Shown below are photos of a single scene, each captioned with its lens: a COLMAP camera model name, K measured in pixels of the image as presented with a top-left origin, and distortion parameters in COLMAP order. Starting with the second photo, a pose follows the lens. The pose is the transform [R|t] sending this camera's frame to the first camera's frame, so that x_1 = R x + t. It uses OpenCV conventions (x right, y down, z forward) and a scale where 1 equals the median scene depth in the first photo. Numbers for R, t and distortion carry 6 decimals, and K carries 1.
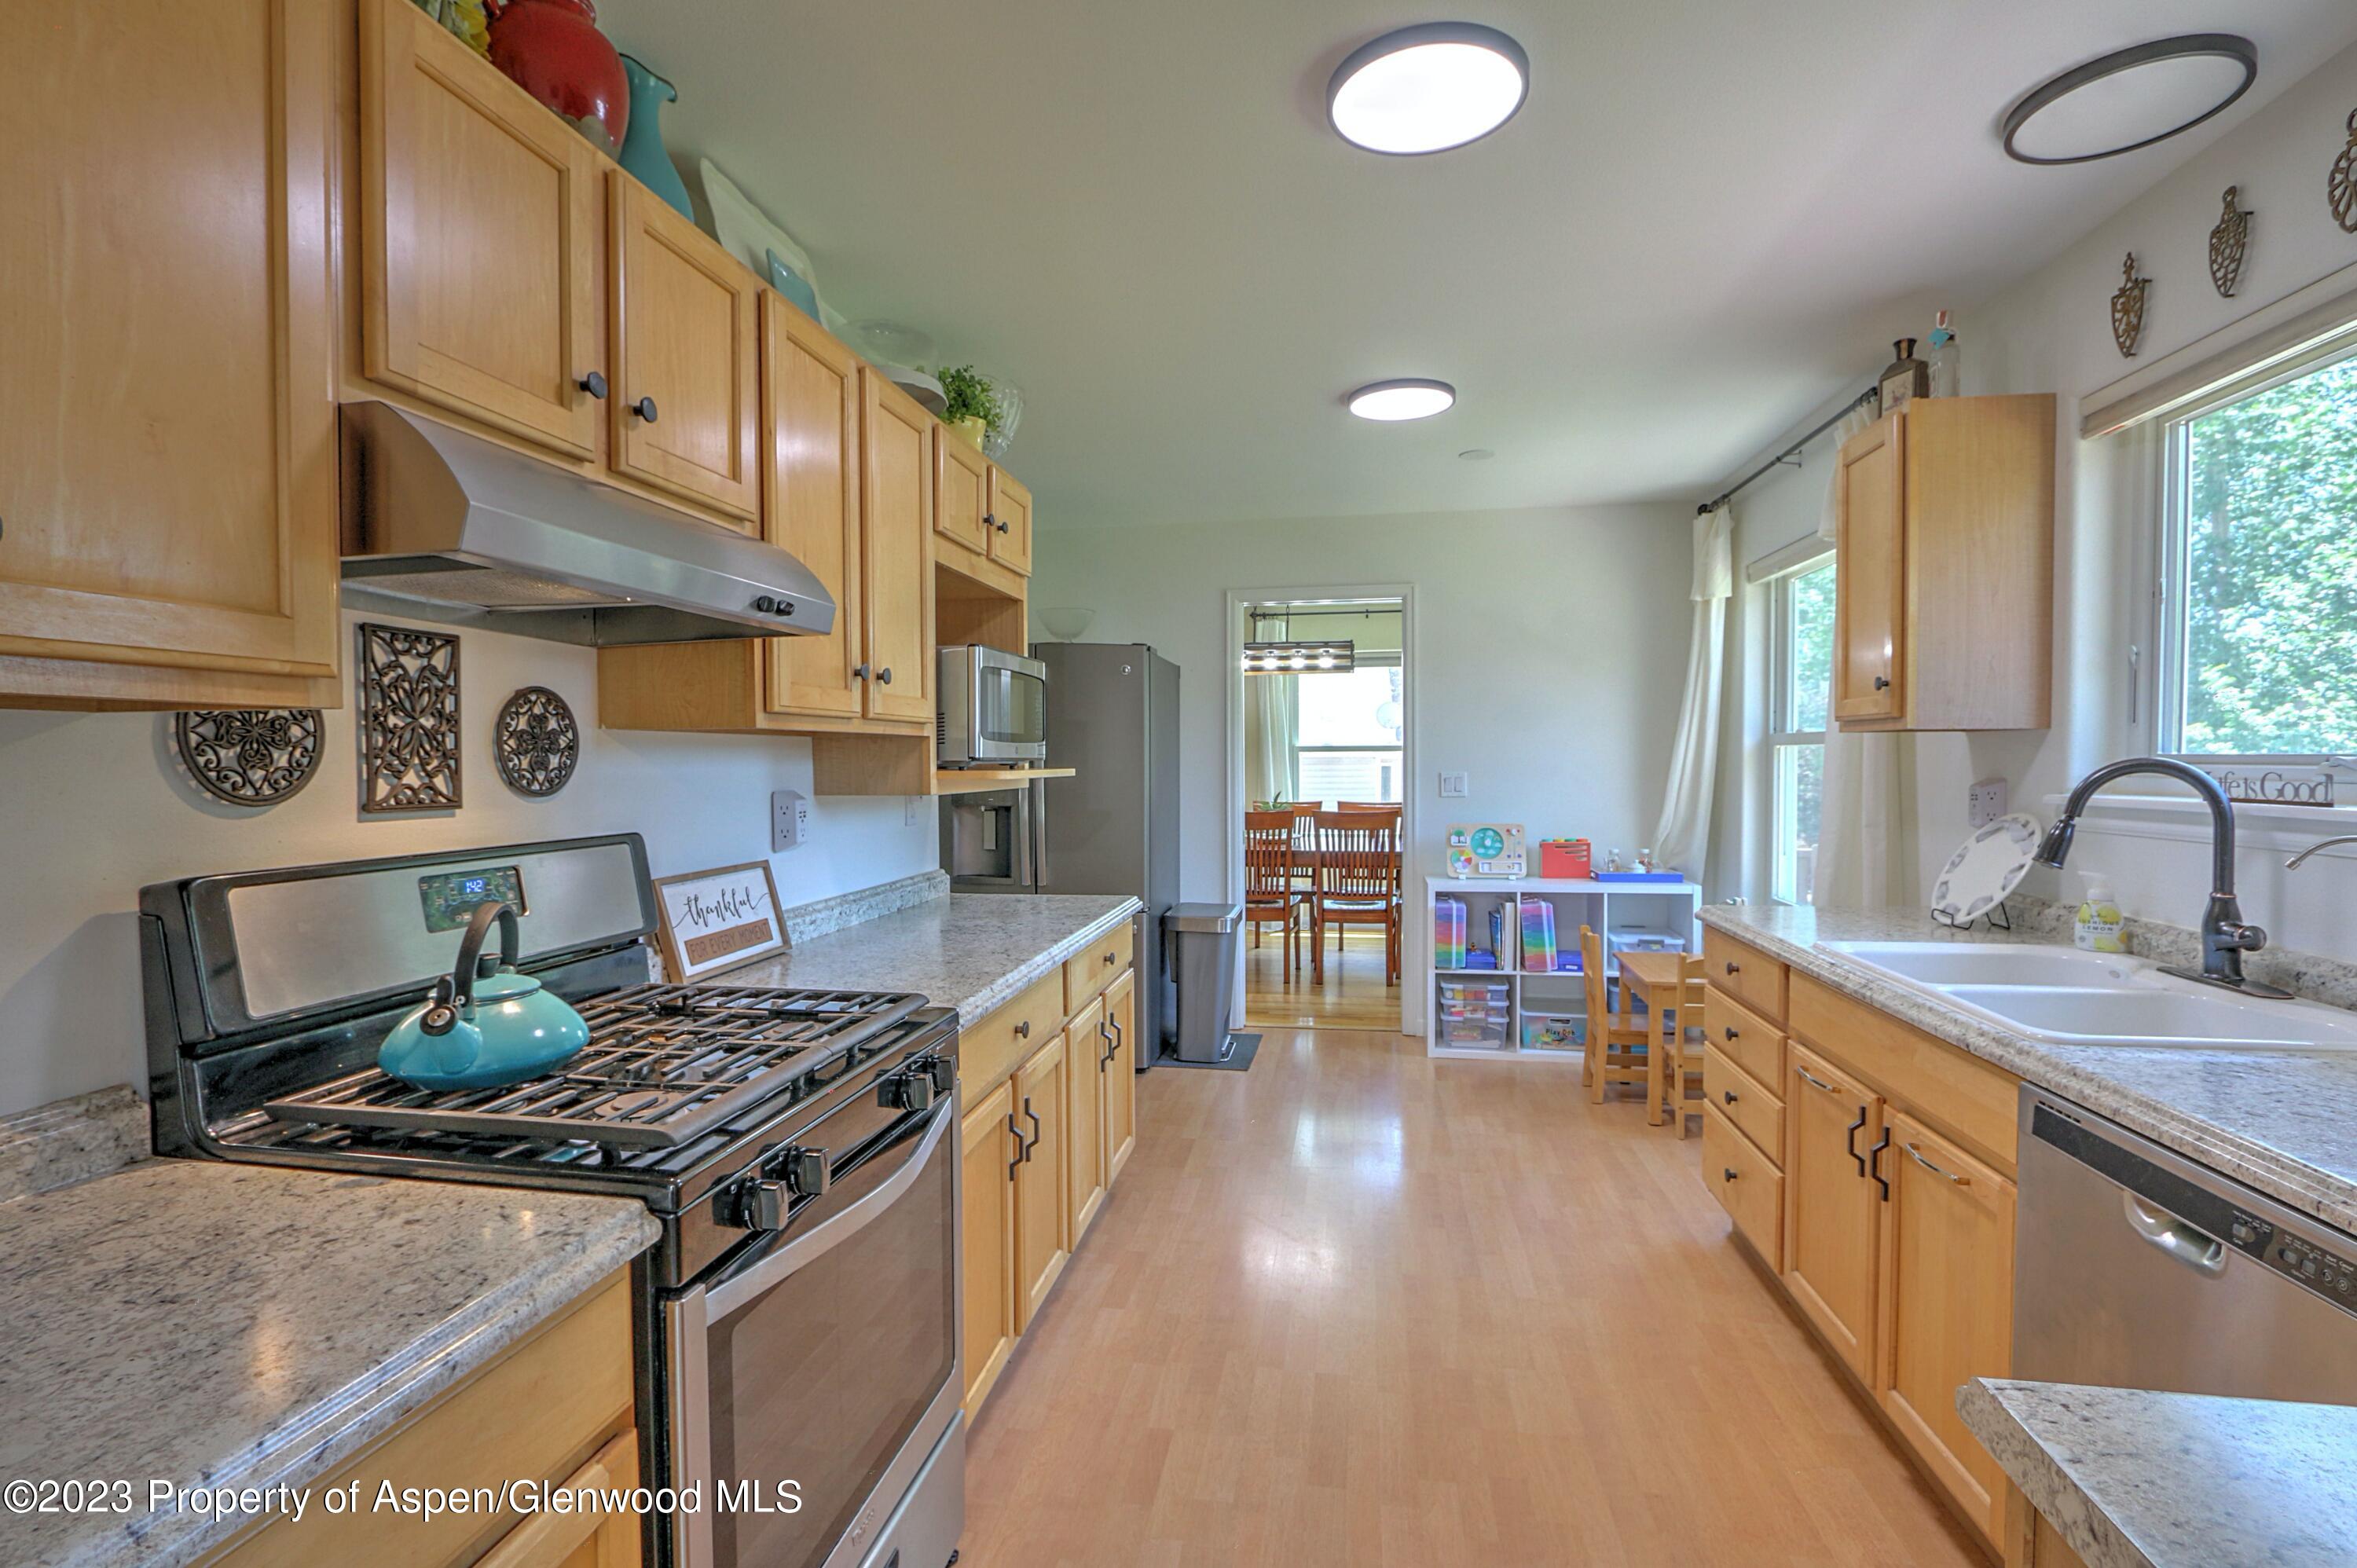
lens RADIAL K [[1097.1, 0, 1164.9], [0, 1097.1, 794.1], [0, 0, 1]] dist [-0.021843, 0.001424]
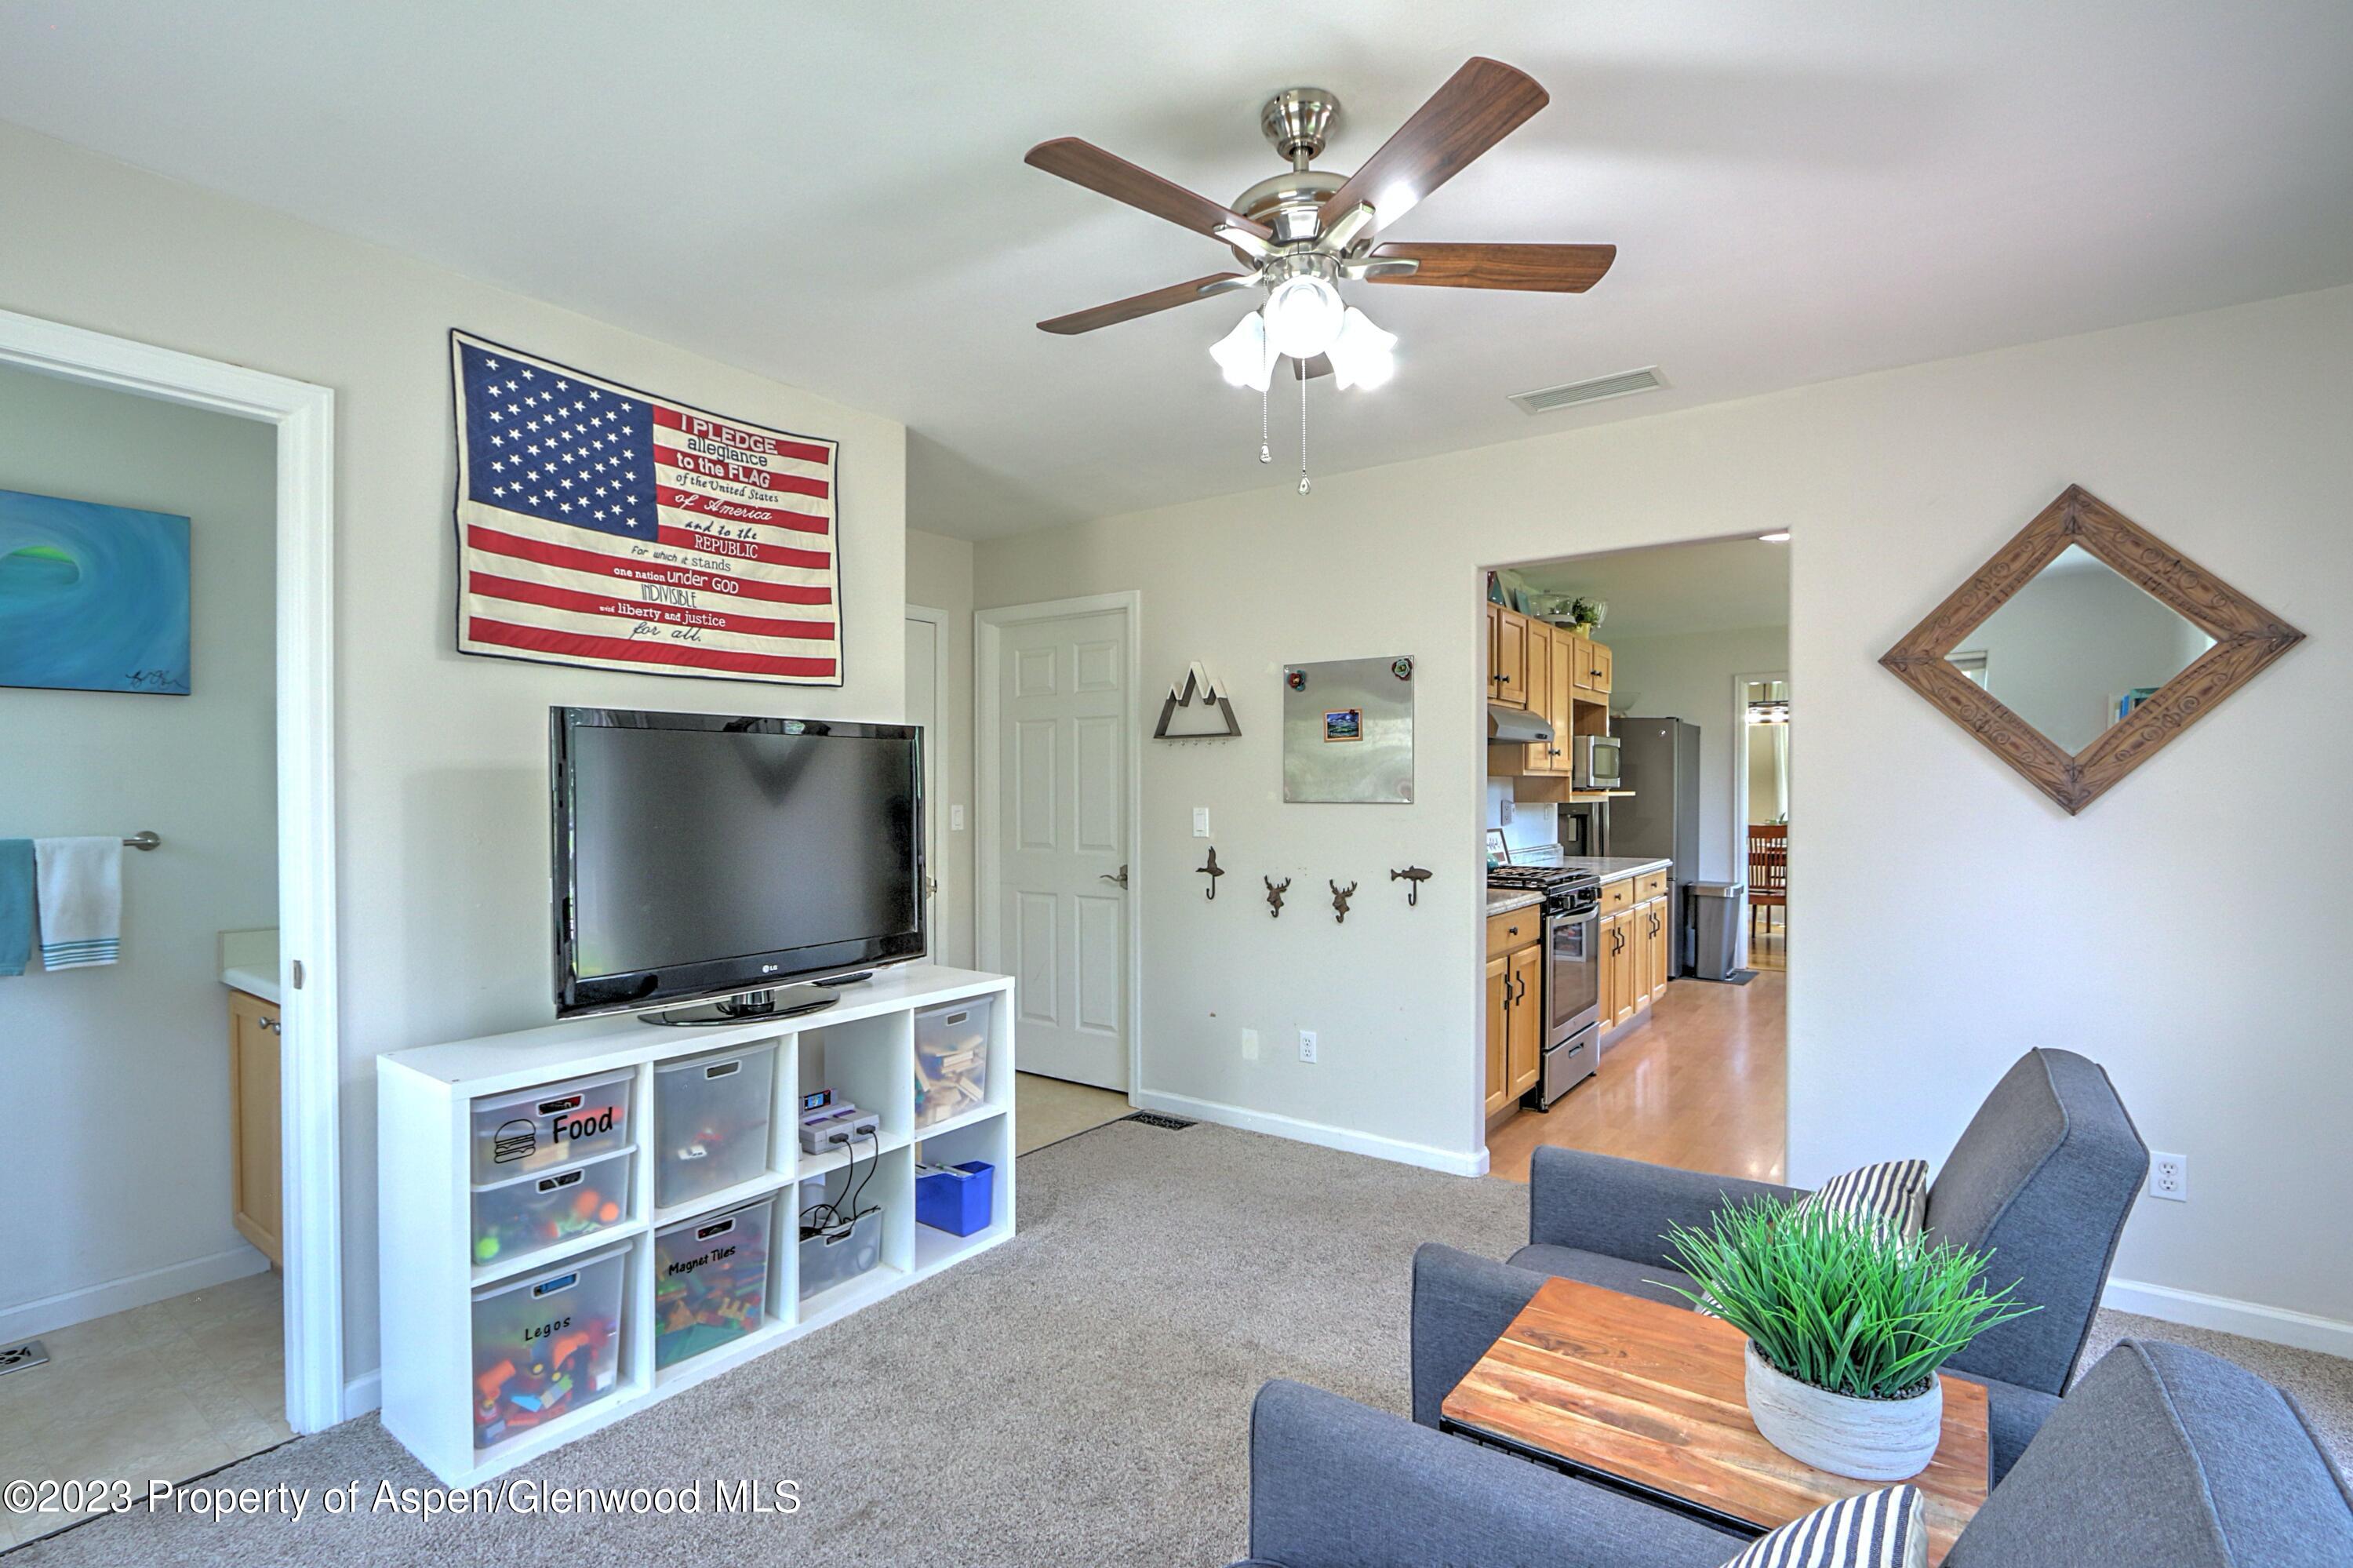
lens RADIAL K [[1101.5, 0, 1166.4], [0, 1101.5, 798.8], [0, 0, 1]] dist [-0.027810, 0.005087]
pose [[0.898261, 0.007580, -0.439396, 0.026709], [-0.017219, 0.999691, -0.017955, 0.038672], [0.439124, 0.023695, 0.898114, -1.126352]]
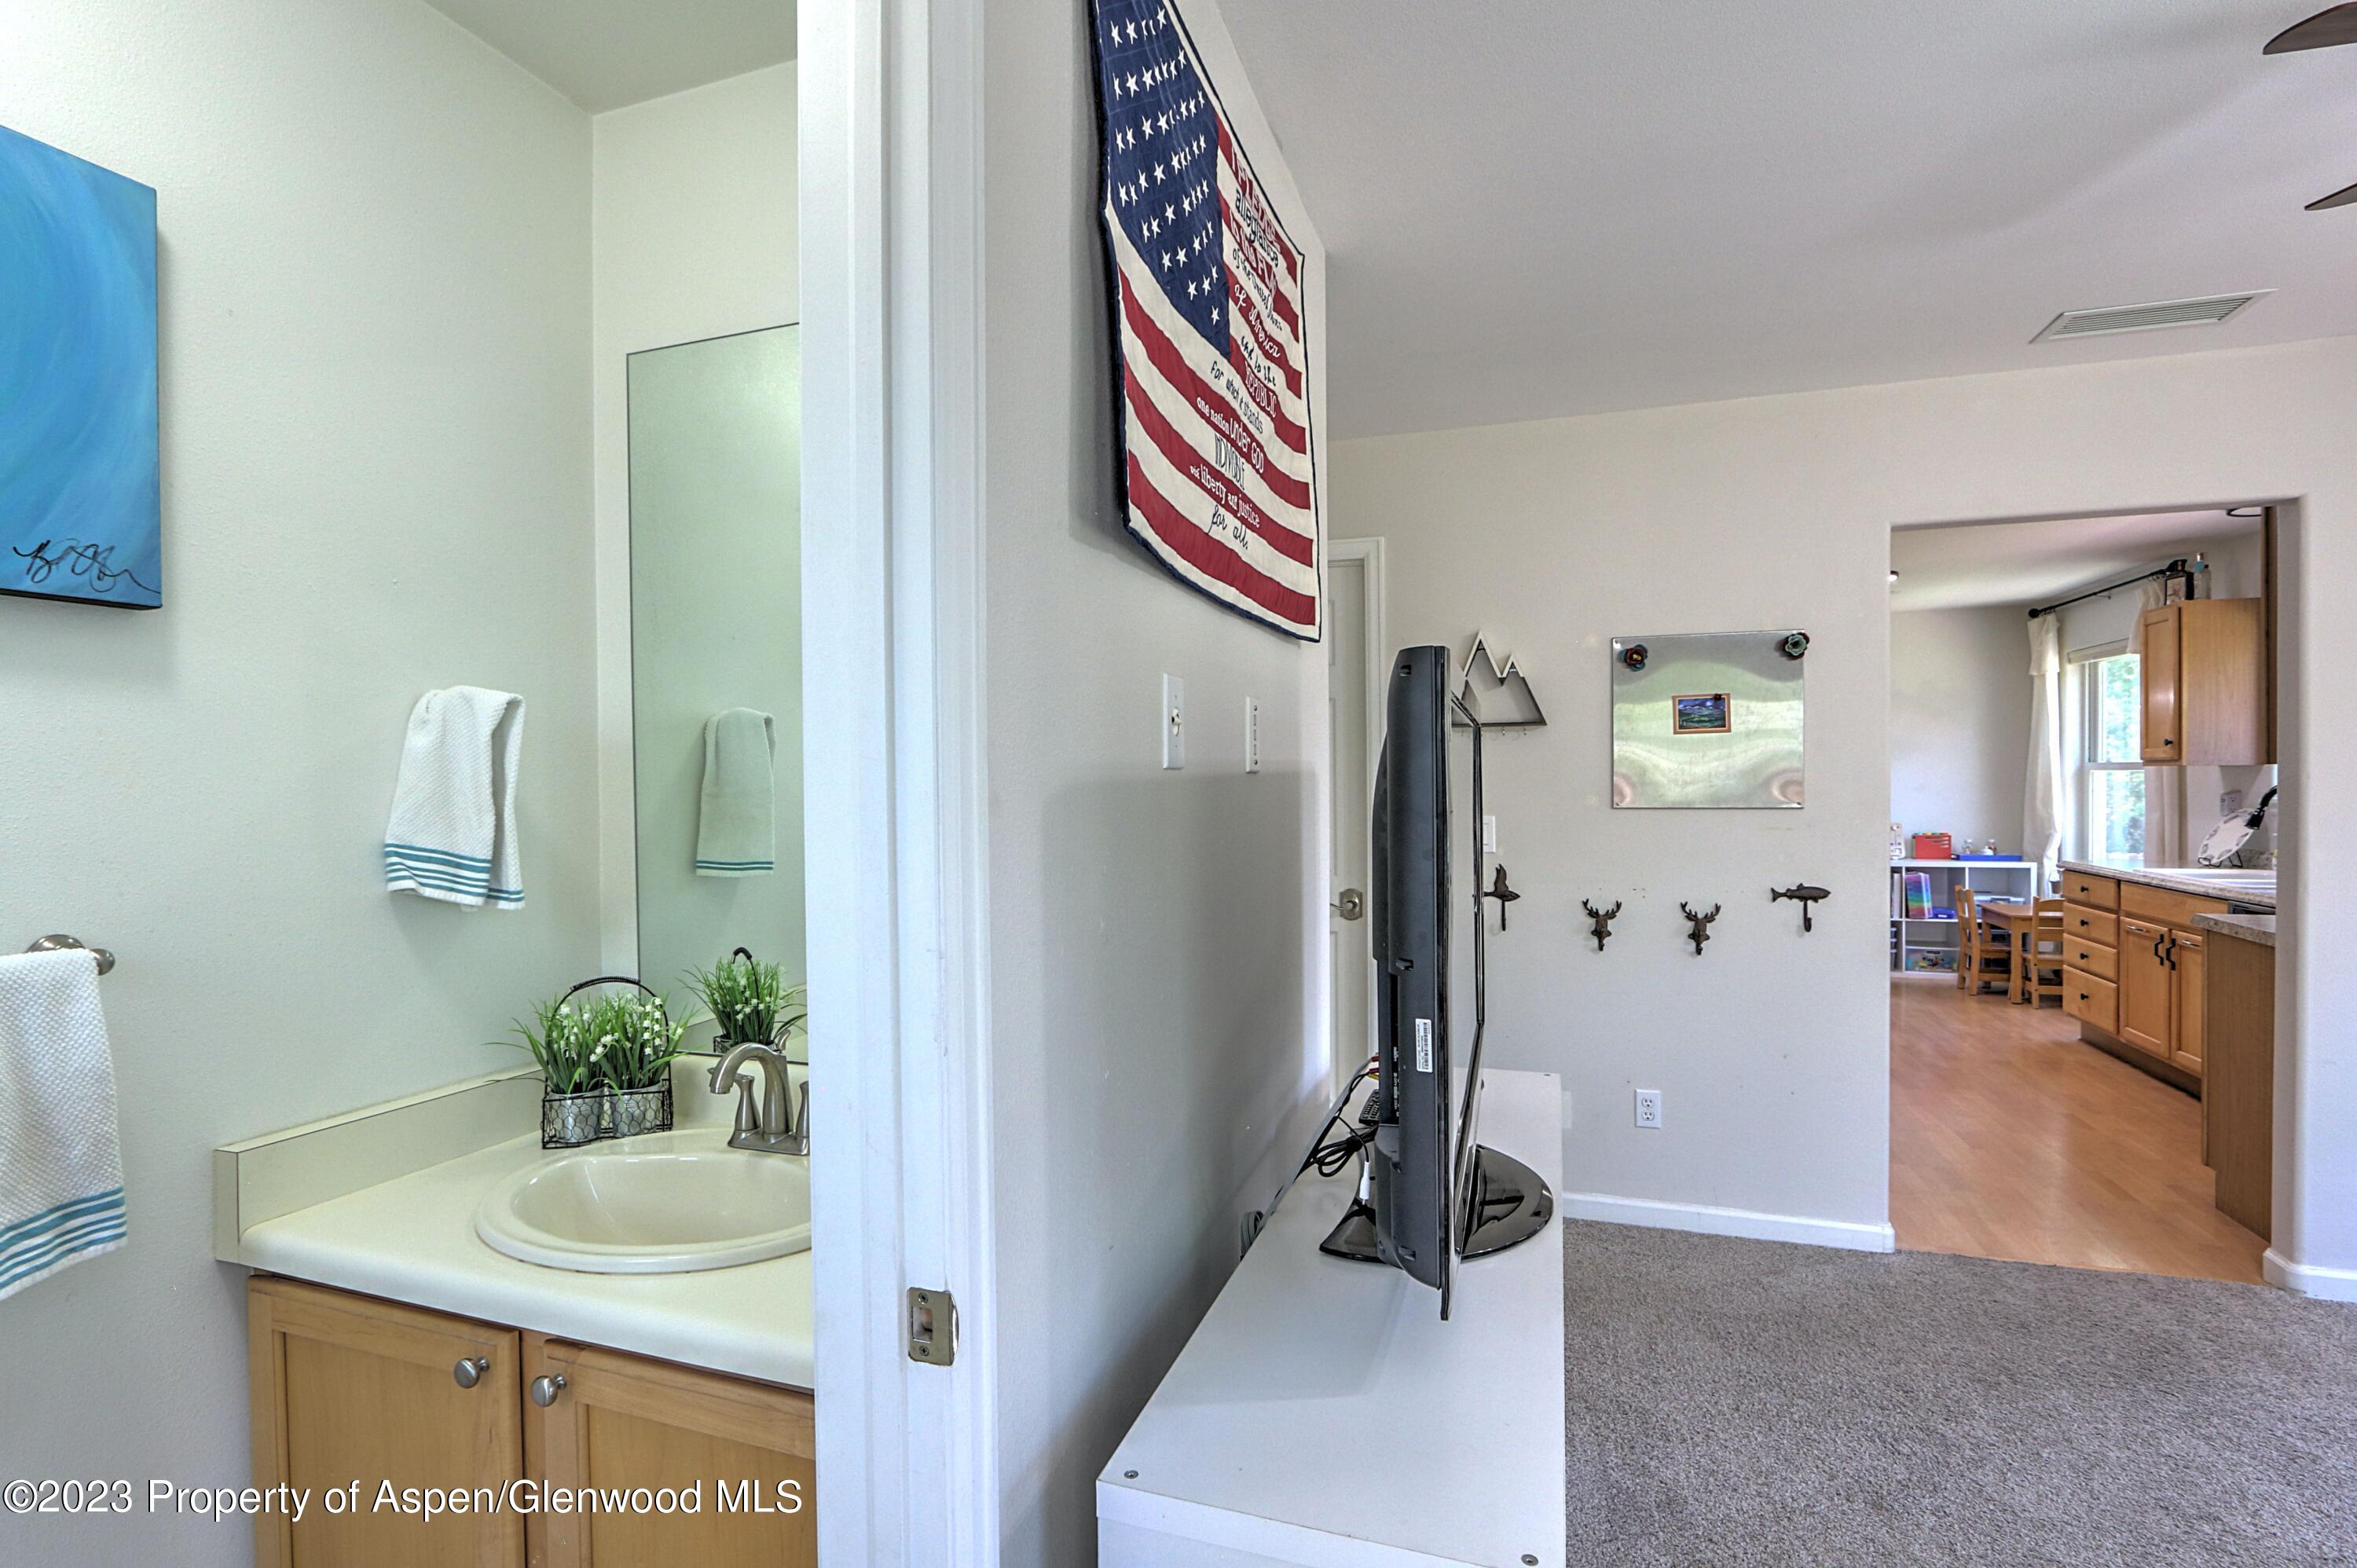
lens RADIAL K [[1108.8, 0, 1173.0], [0, 1108.8, 794.0], [0, 0, 1]] dist [-0.018756, 0.000250]
pose [[0.987912, -0.001132, -0.155012, -0.664060], [-0.001353, 0.999872, -0.015924, 0.021294], [0.155011, 0.015941, 0.987784, -1.003139]]
